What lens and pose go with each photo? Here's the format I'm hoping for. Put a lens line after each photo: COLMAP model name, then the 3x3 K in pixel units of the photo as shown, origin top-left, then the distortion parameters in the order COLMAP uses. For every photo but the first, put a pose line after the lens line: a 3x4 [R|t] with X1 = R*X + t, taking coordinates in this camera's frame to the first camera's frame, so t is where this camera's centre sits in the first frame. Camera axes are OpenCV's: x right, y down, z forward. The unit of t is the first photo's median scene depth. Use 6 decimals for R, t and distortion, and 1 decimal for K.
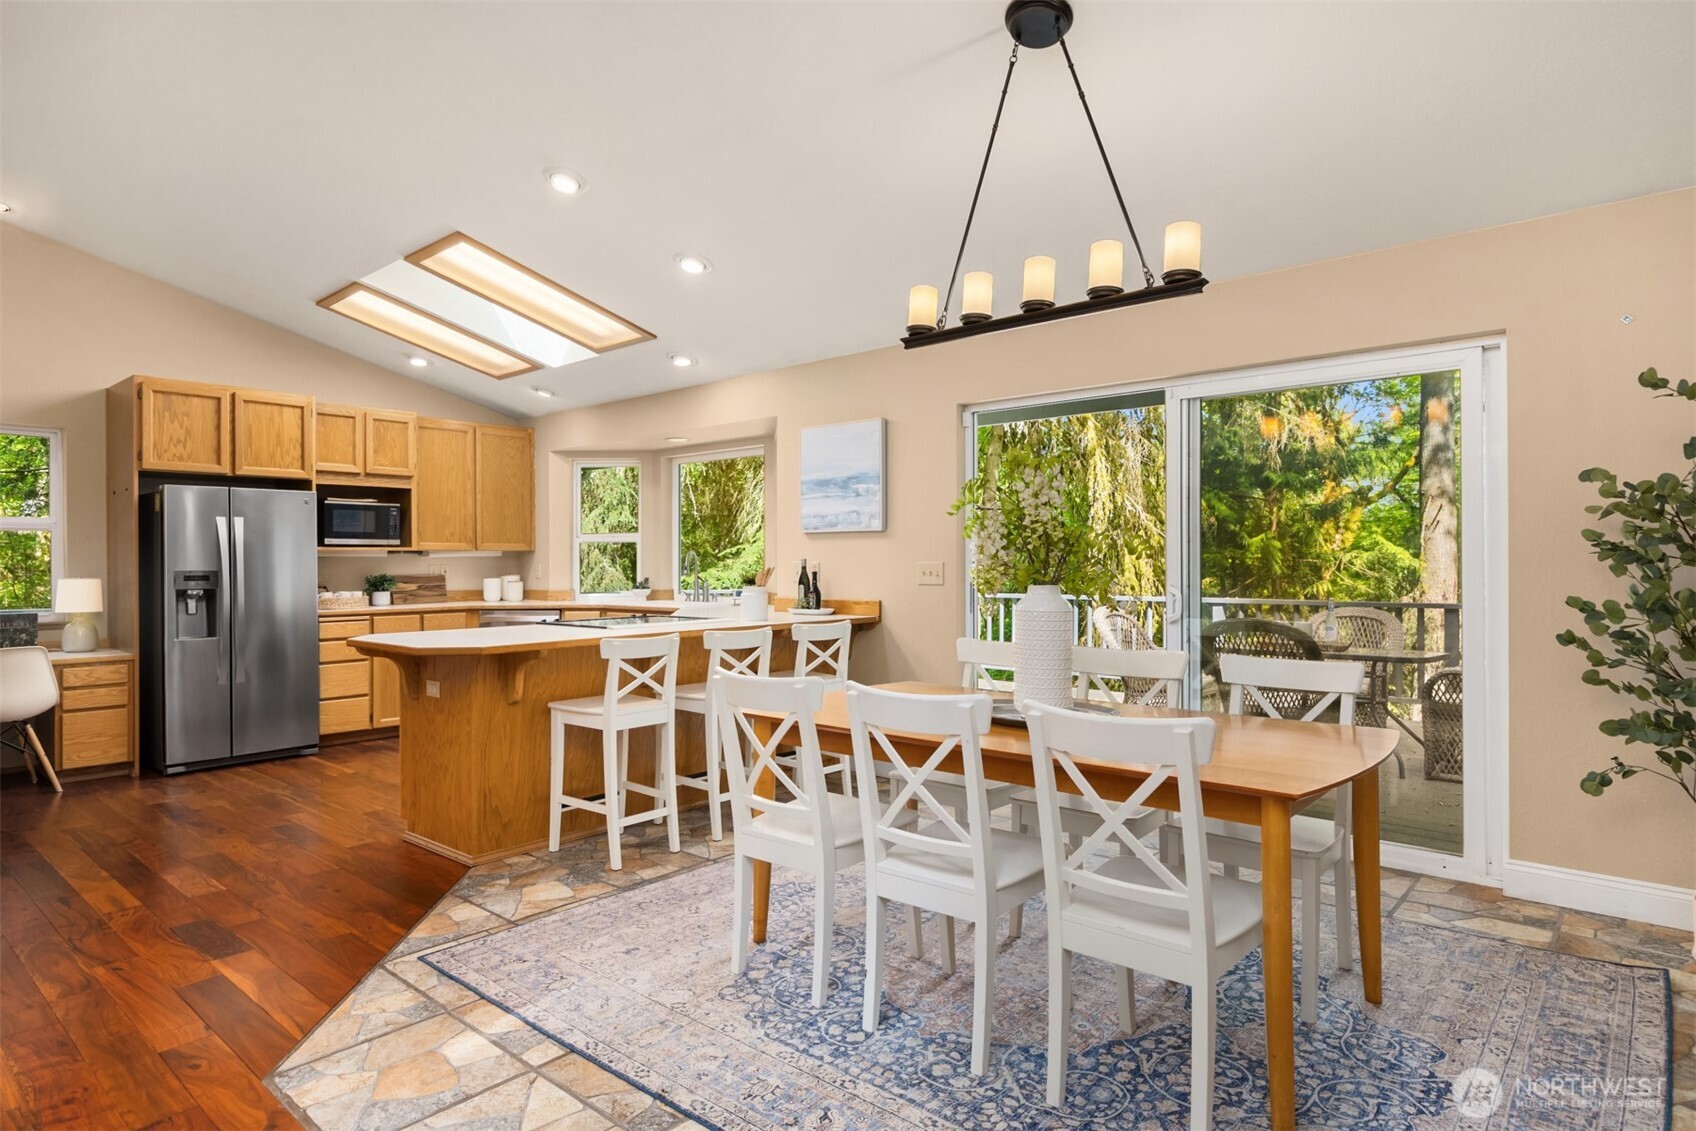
lens RADIAL K [[952.2, 0, 844.1], [0, 952.2, 561.6], [0, 0, 1]] dist [0.004479, -0.000070]
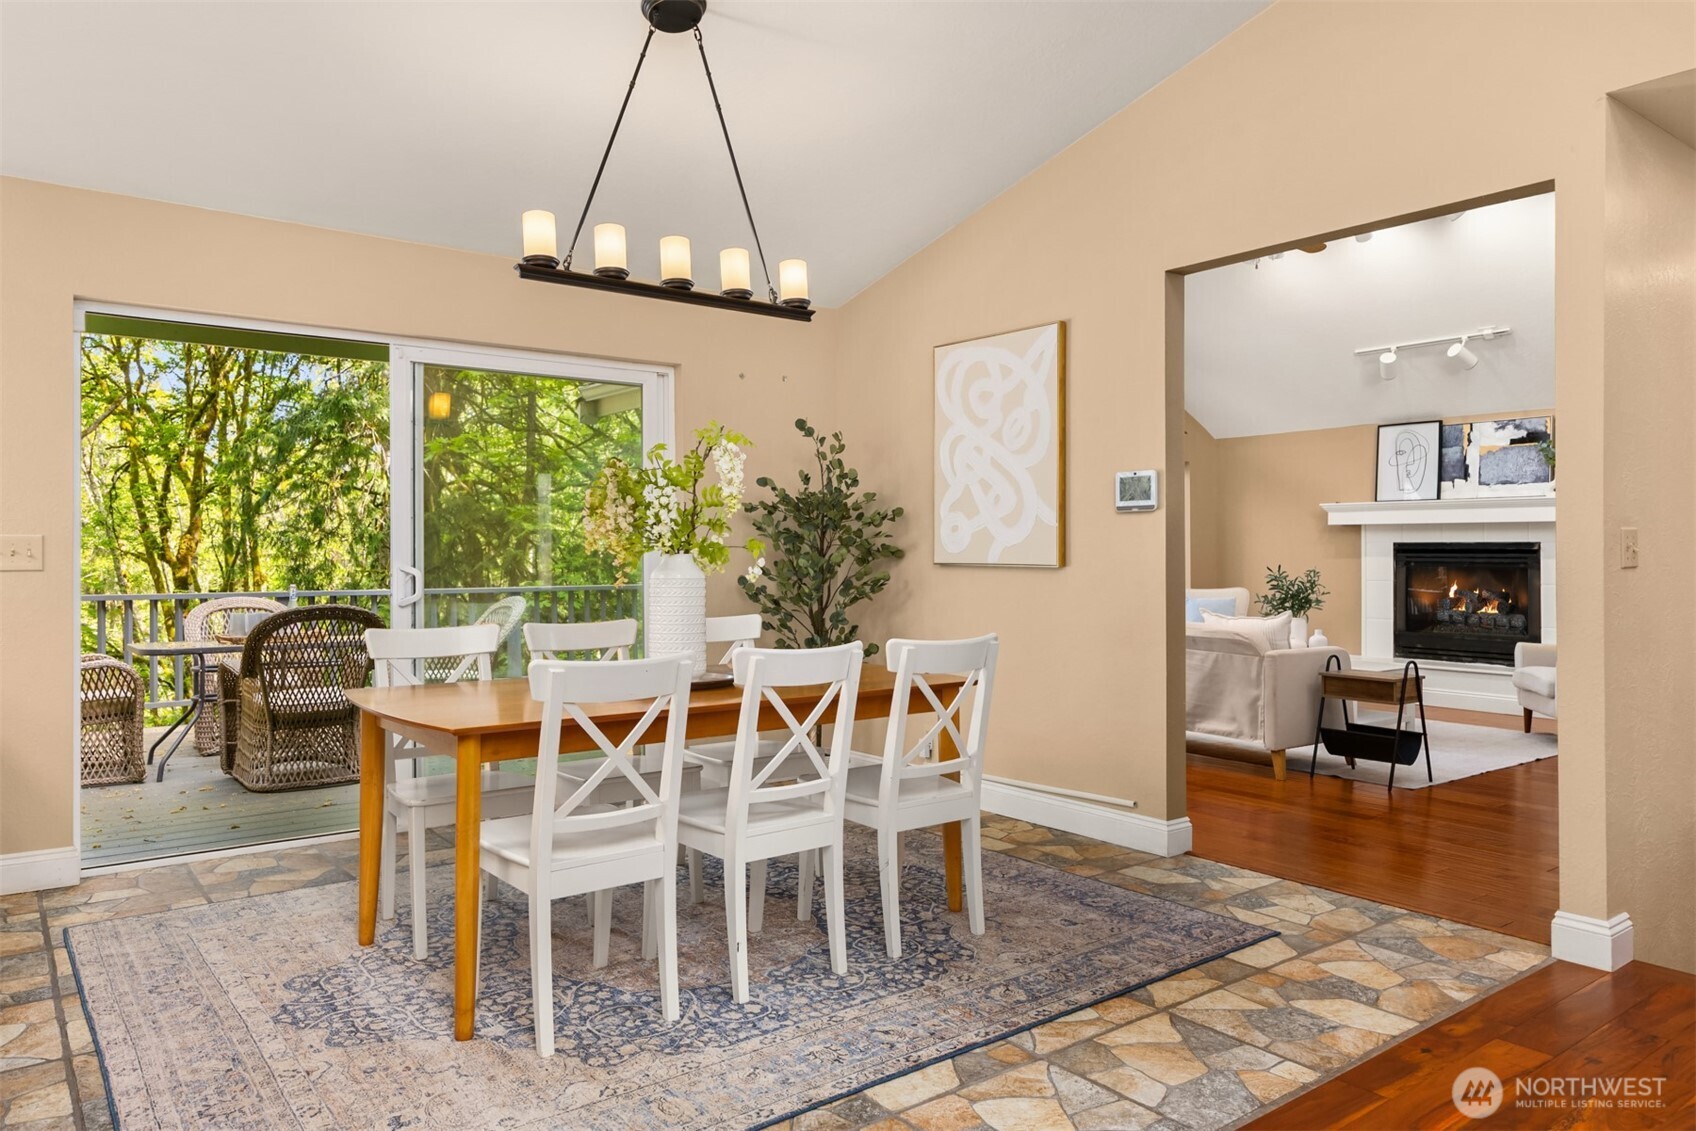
lens RADIAL K [[1139.8, 0, 826.8], [0, 1139.8, 557.6], [0, 0, 1]] dist [0.009828, 0.000720]
pose [[0.203892, -0.001513, 0.978992, -0.491719], [-0.001044, 0.999998, 0.001763, 0.012595], [-0.978993, -0.001382, 0.203890, 0.297381]]
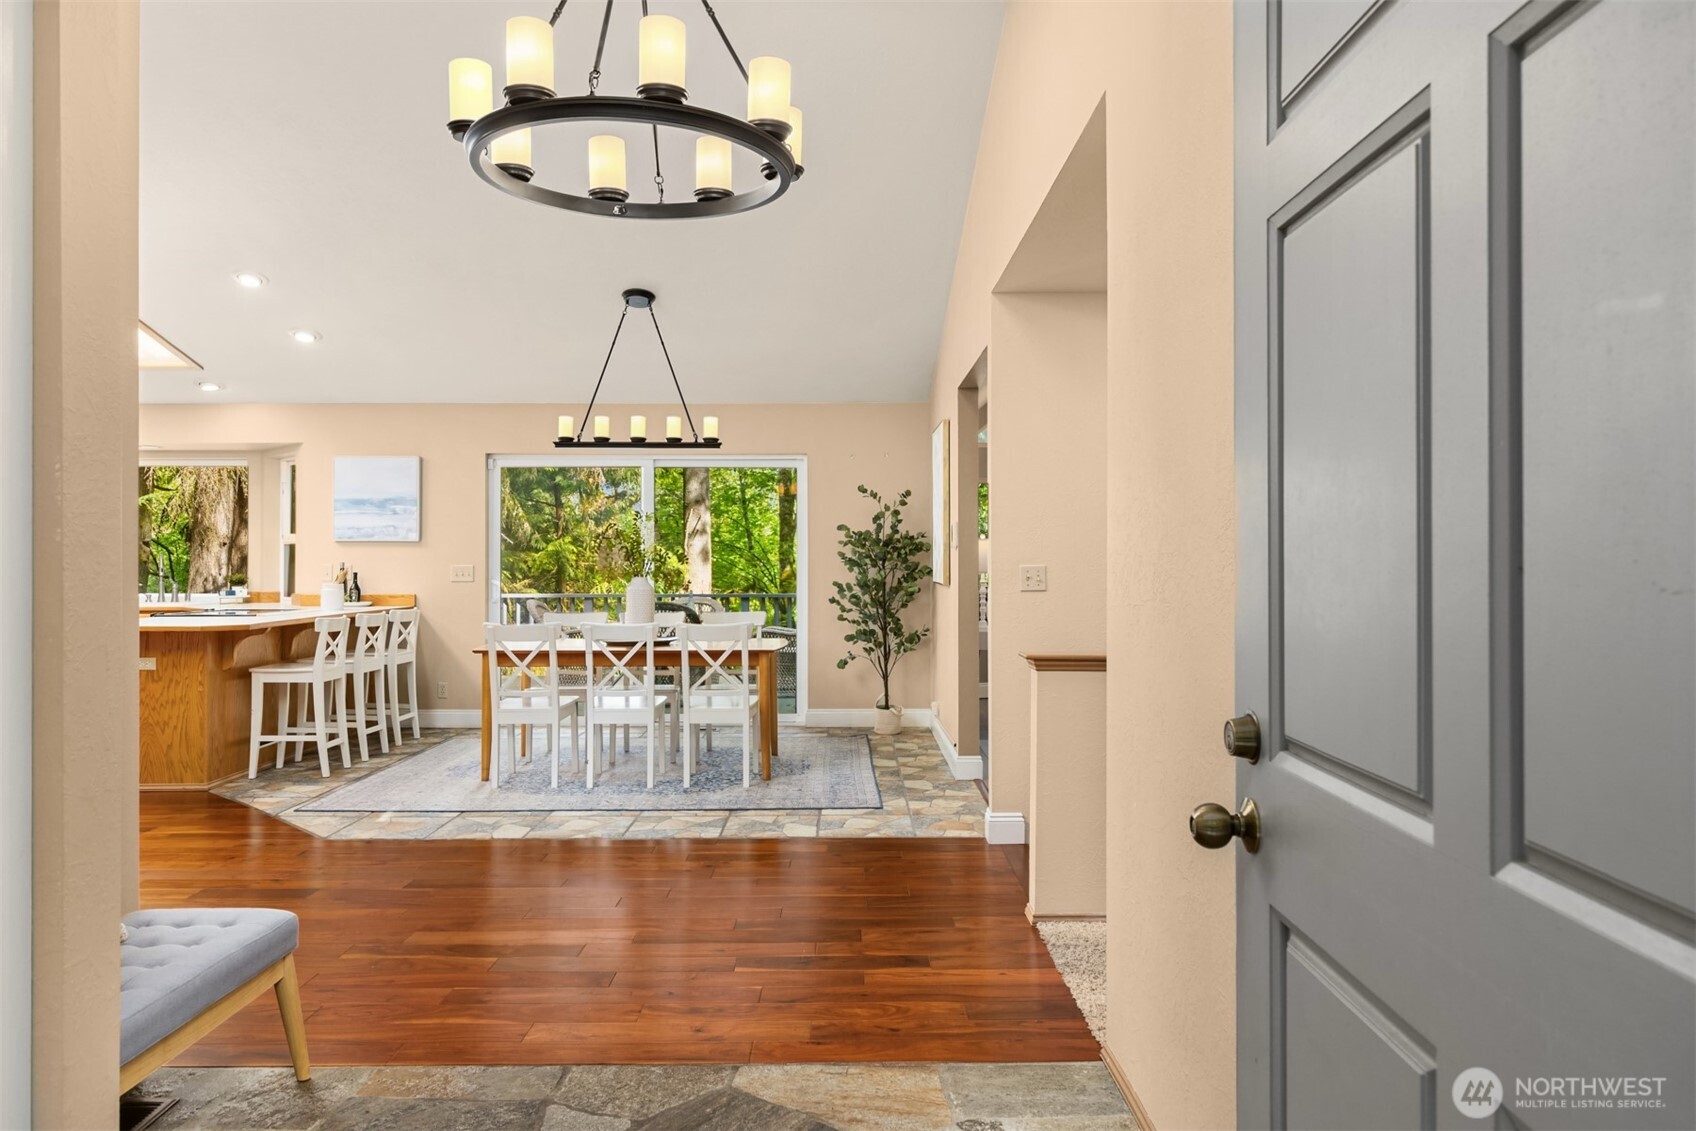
lens RADIAL K [[1175.2, 0, 849.3], [0, 1175.2, 550.0], [0, 0, 1]] dist [0.027513, -0.000251]
pose [[0.752540, 0.010886, 0.658456, -0.562895], [-0.002731, 0.999906, -0.013410, -0.000141], [-0.658540, 0.008294, 0.752500, -0.601233]]
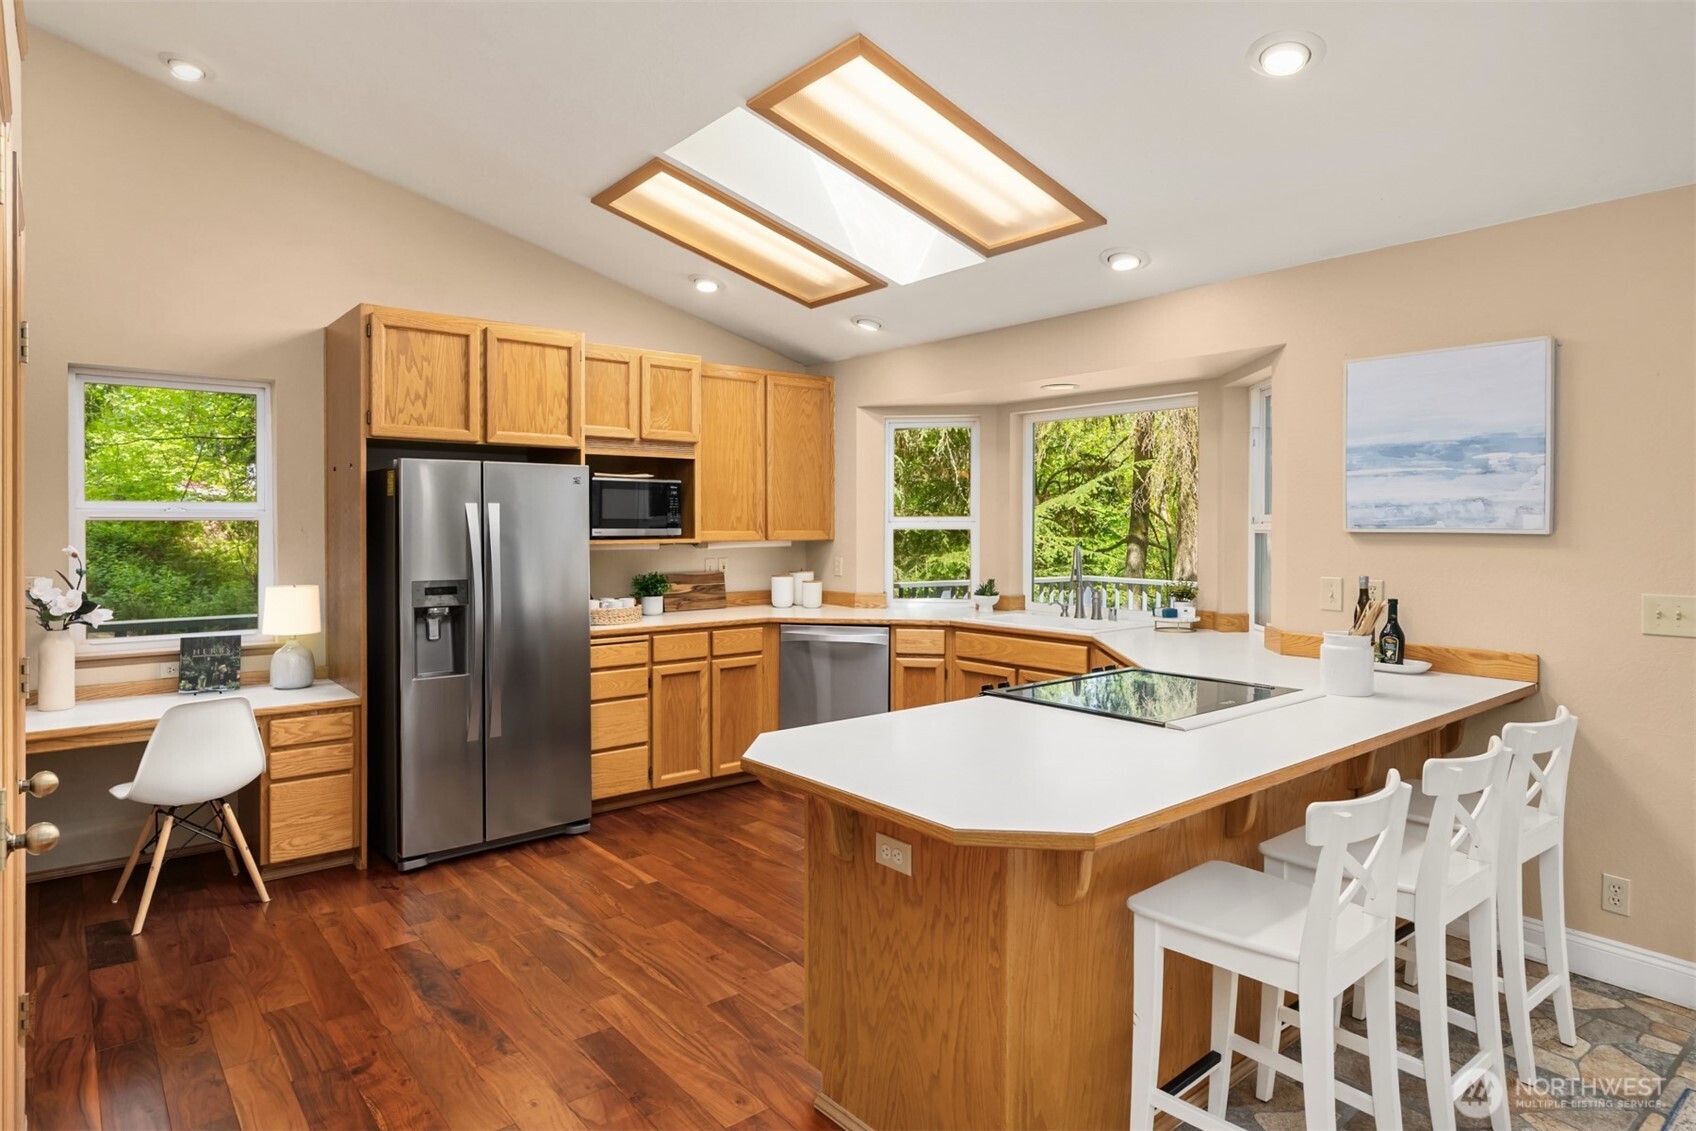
lens RADIAL K [[963.7, 0, 842.3], [0, 963.7, 530.2], [0, 0, 1]] dist [0.001218, 0.000522]
pose [[0.987484, 0.007980, -0.157517, -0.274588], [-0.006647, 0.999937, 0.008993, -0.035666], [0.157579, -0.007833, 0.987475, 0.345007]]
